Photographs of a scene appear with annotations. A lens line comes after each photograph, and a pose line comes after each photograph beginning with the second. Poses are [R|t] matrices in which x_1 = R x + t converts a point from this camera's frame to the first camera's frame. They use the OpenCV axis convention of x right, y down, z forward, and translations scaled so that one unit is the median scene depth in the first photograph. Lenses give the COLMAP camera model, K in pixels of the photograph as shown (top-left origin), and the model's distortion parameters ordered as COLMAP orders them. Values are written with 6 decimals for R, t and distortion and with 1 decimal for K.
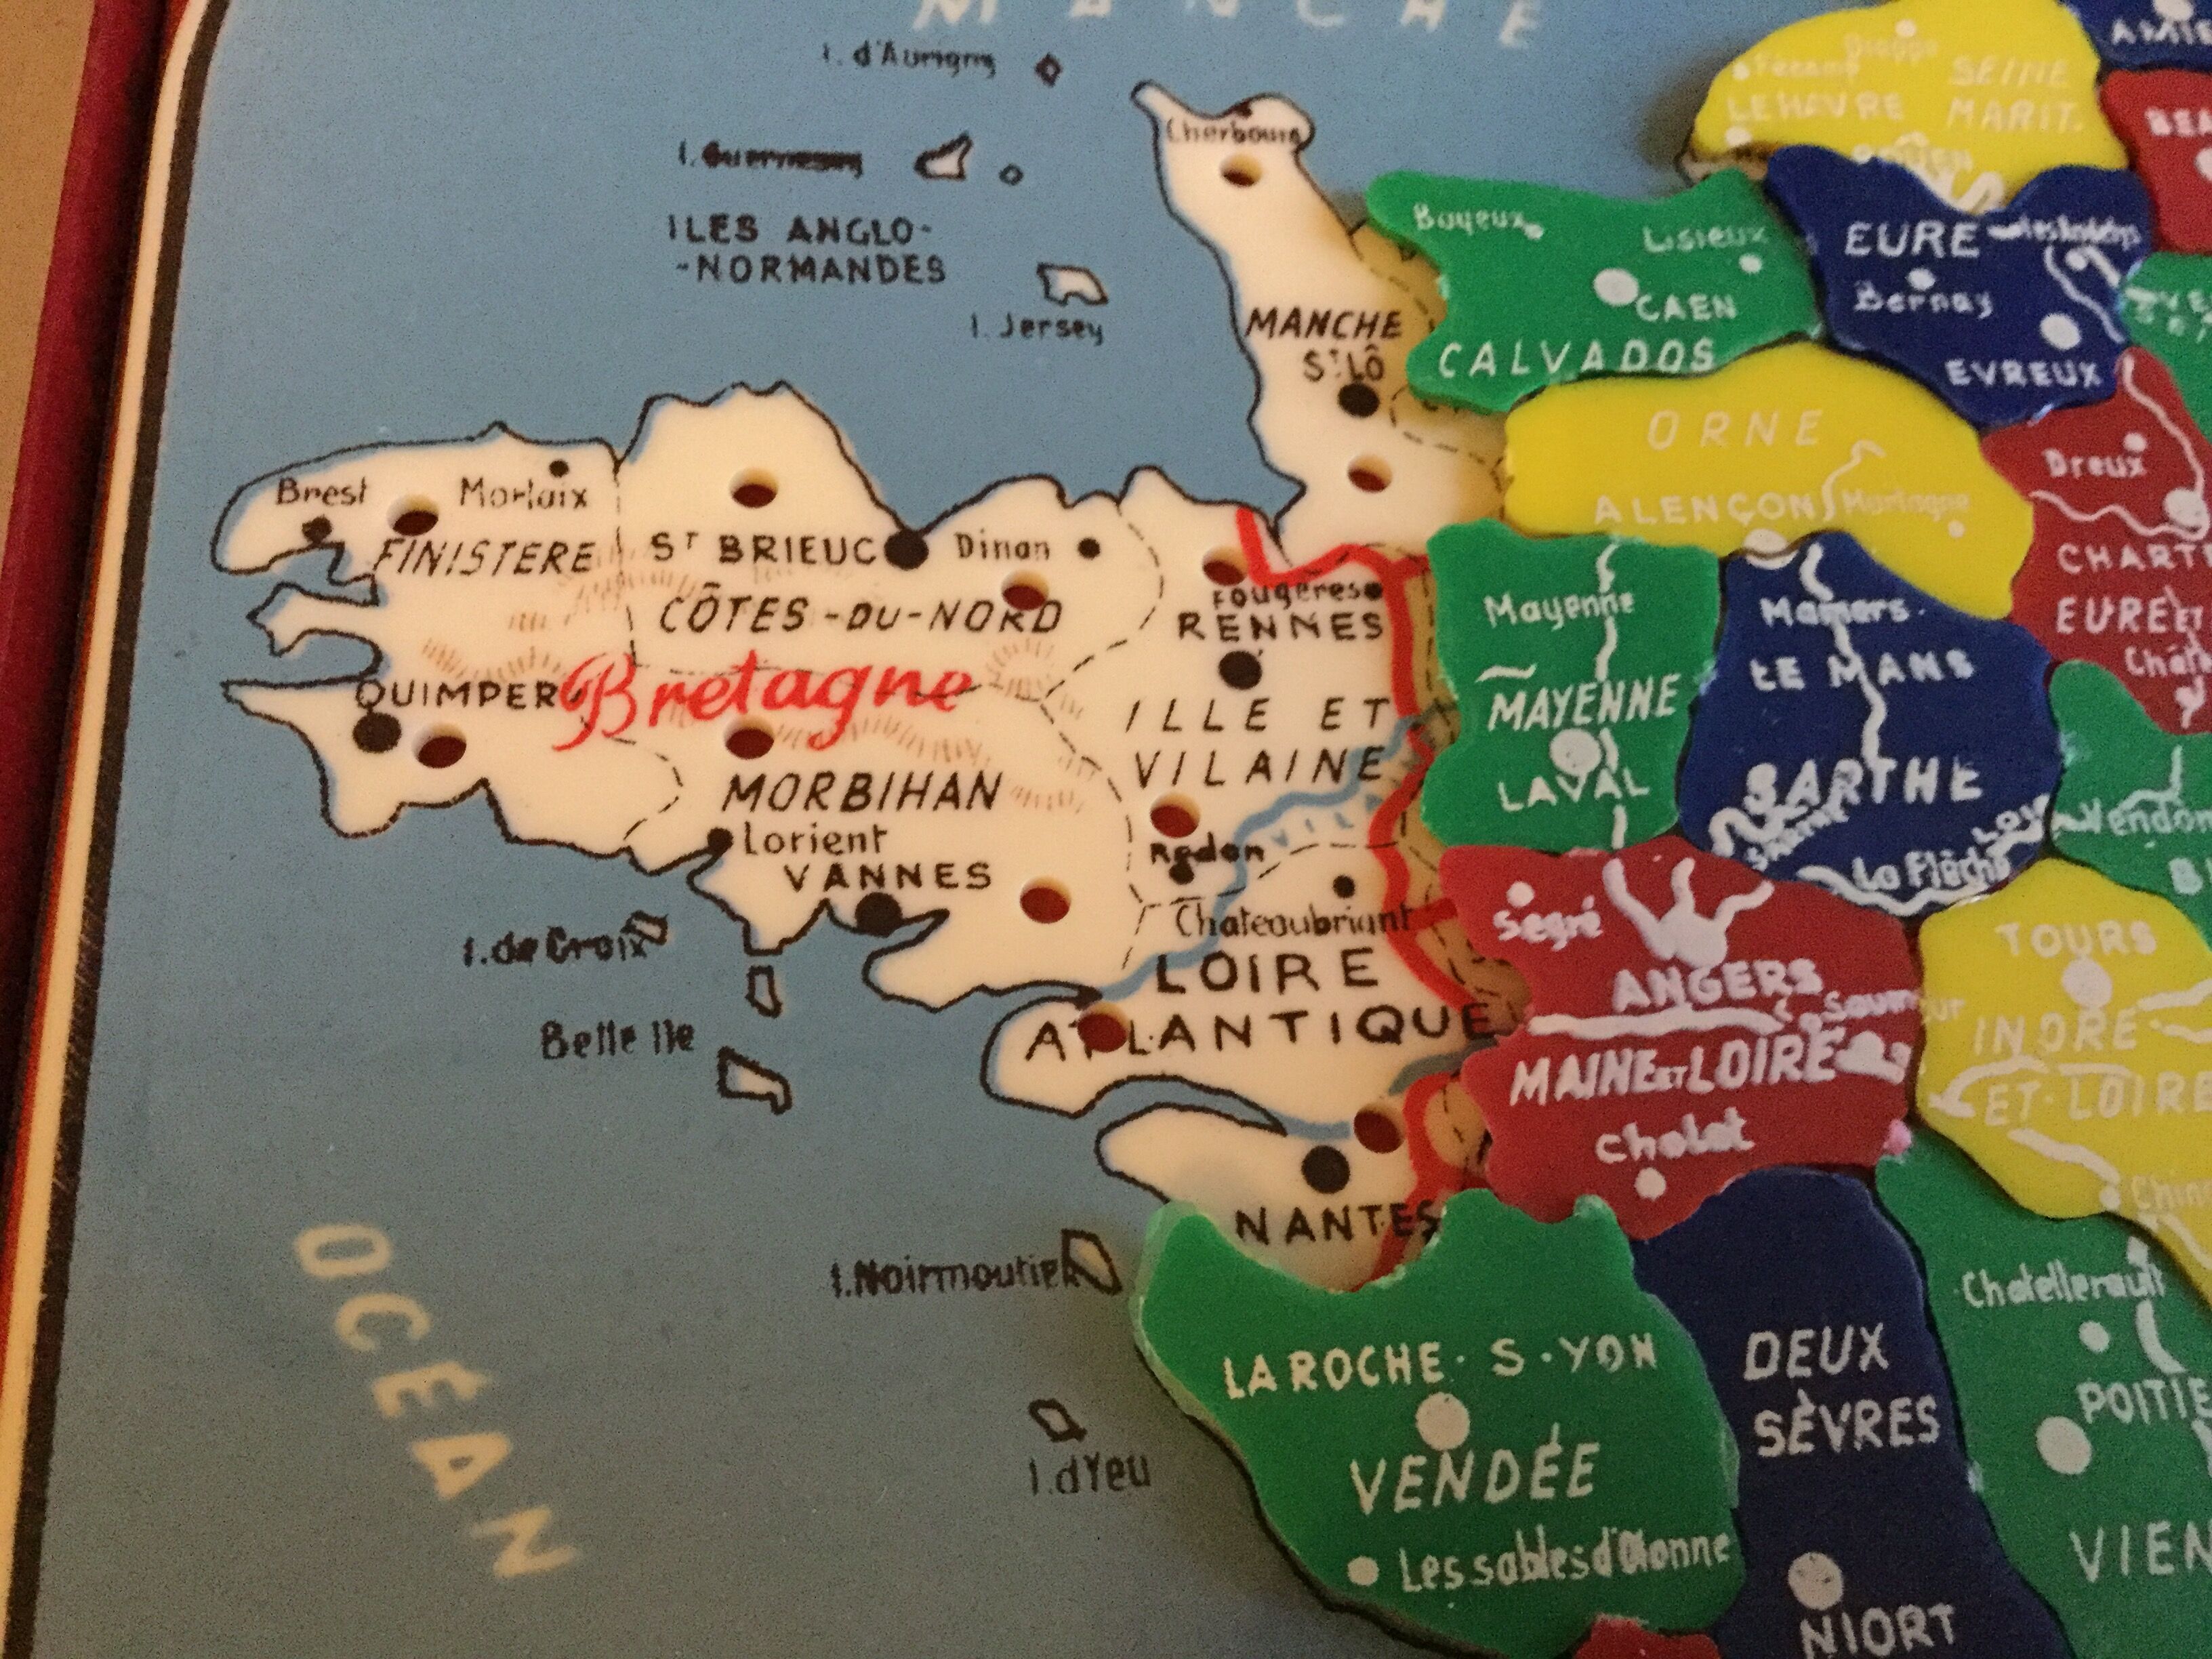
lens RADIAL K [[1953.2, 0, 1069.2], [0, 1953.2, 824.6], [0, 0, 1]] dist [0.083158, -0.180898]
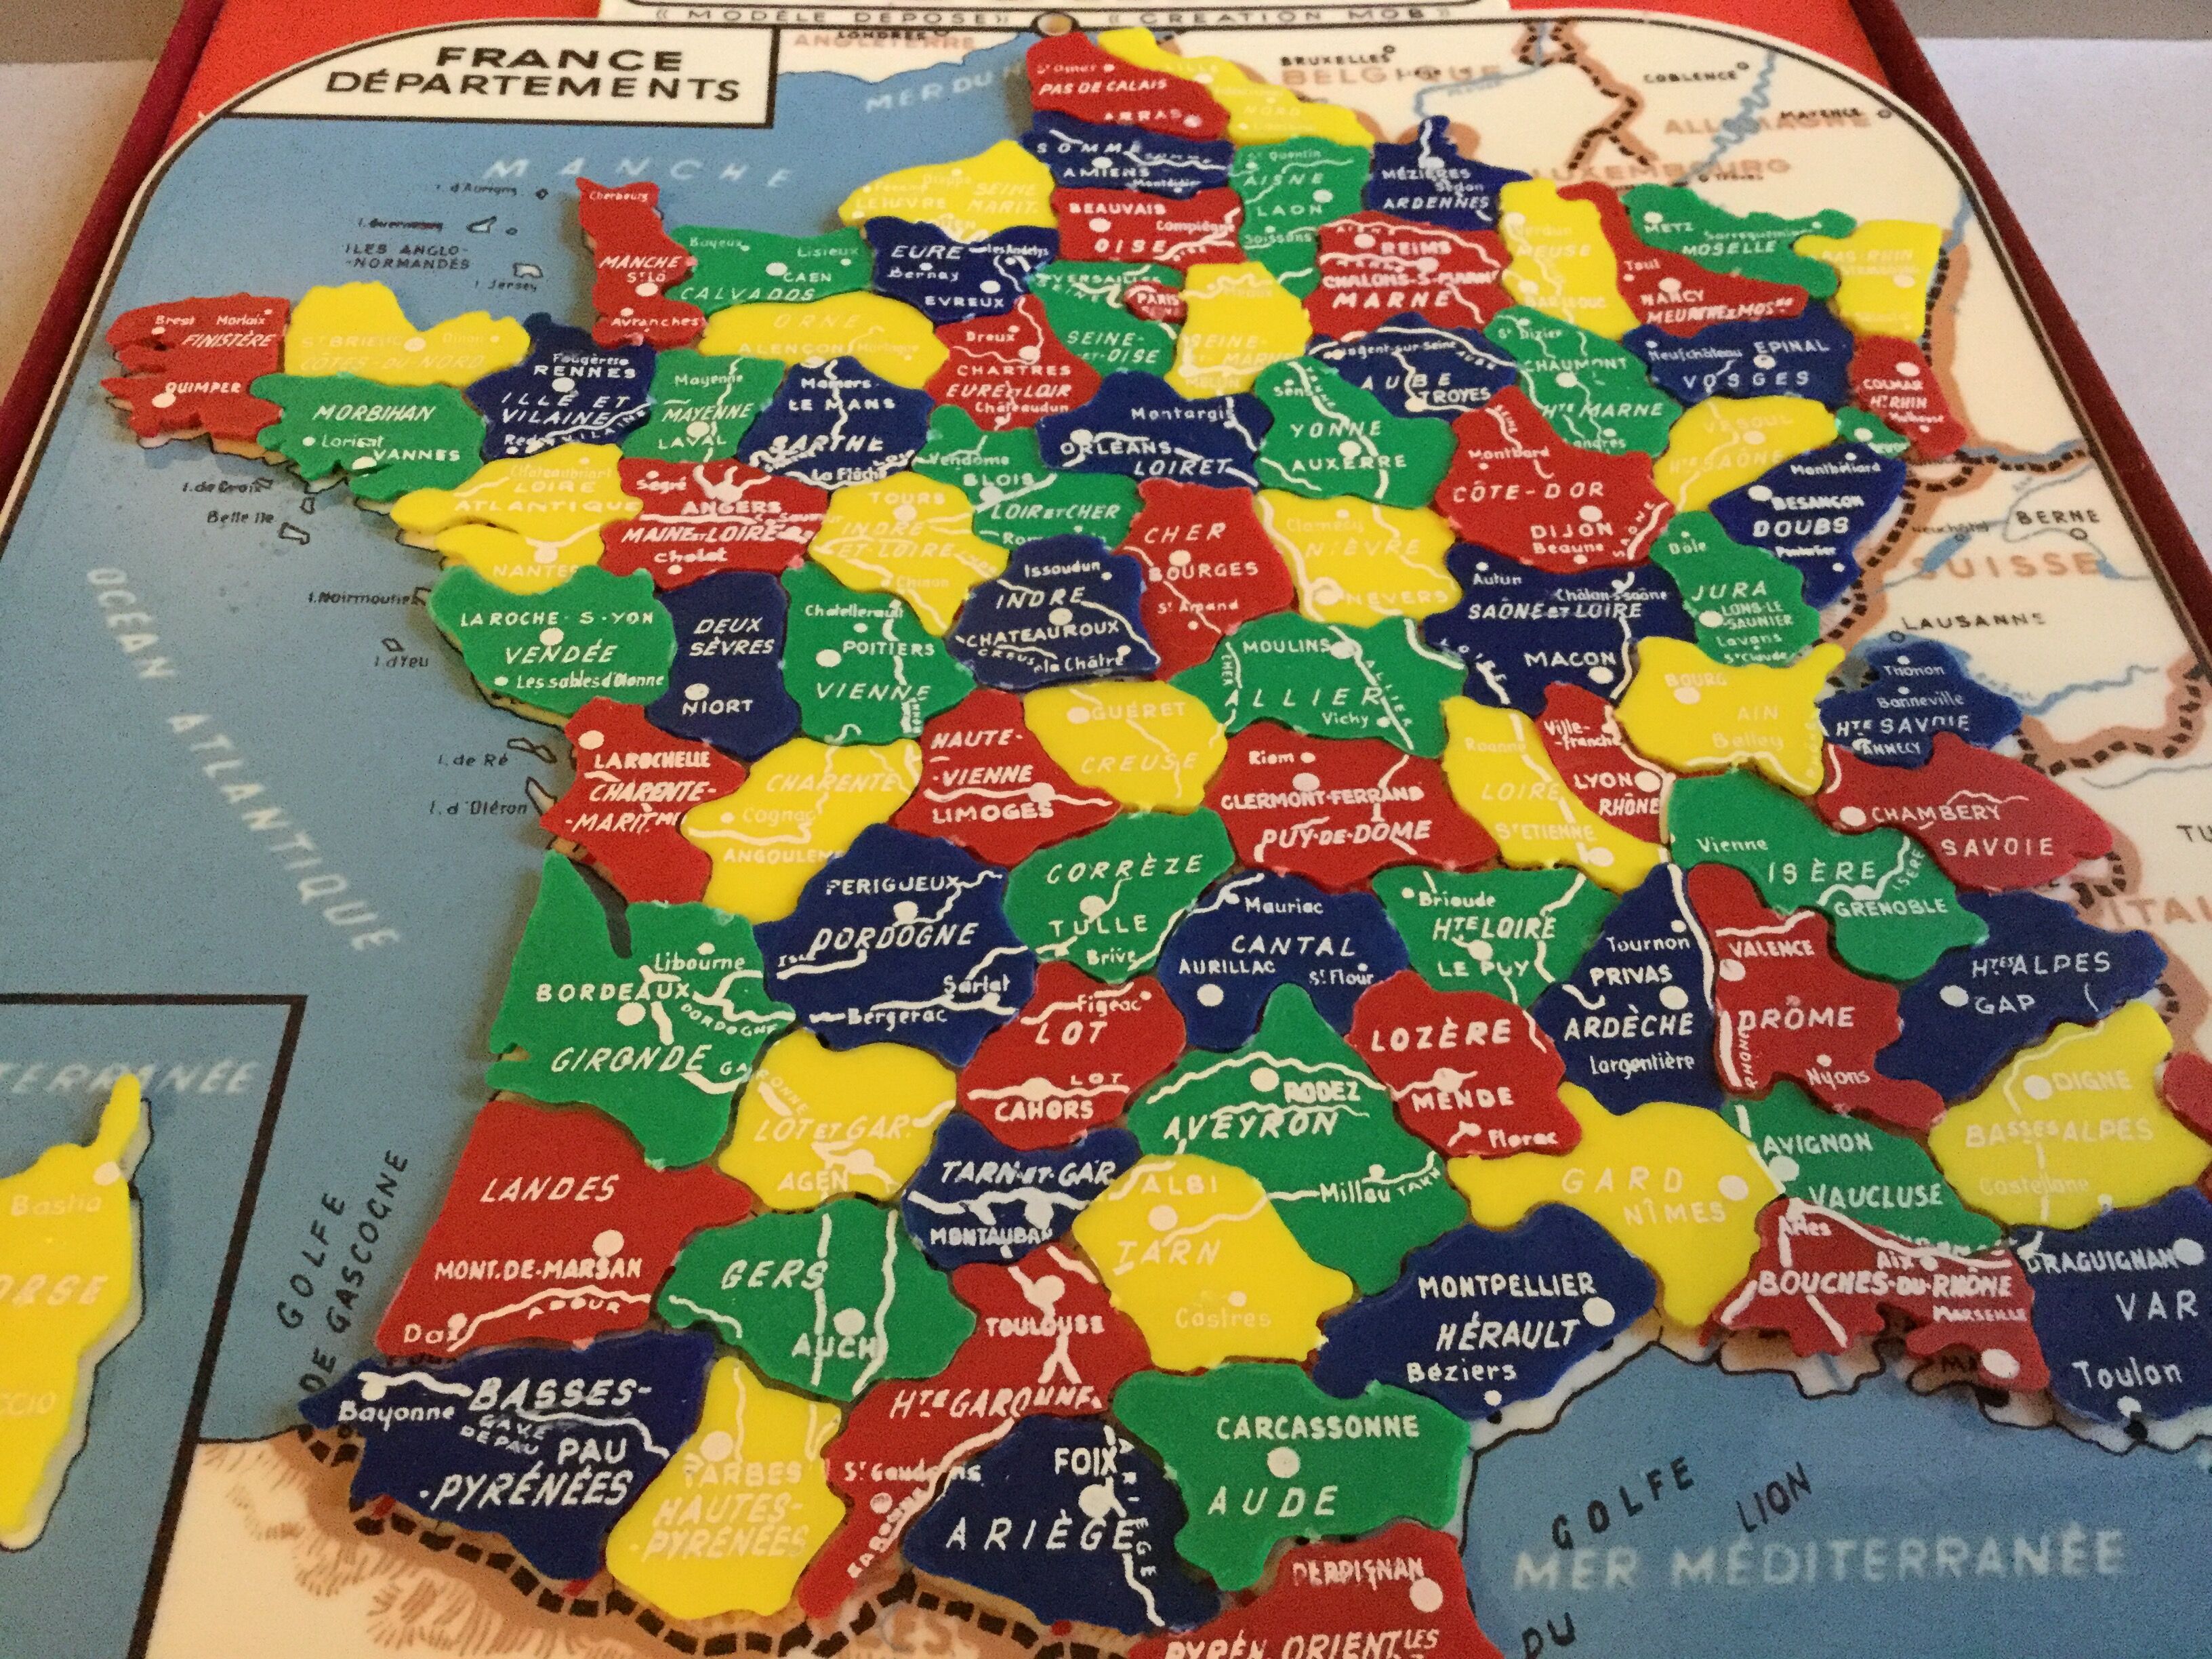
lens RADIAL K [[2029.3, 0, 1090.1], [0, 2029.3, 828.2], [0, 0, 1]] dist [0.142426, -0.322121]
pose [[0.996726, -0.000559, -0.080849, 0.887786], [-0.021048, 0.963702, -0.266150, 1.002648], [0.078063, 0.266980, 0.960535, -1.062368]]
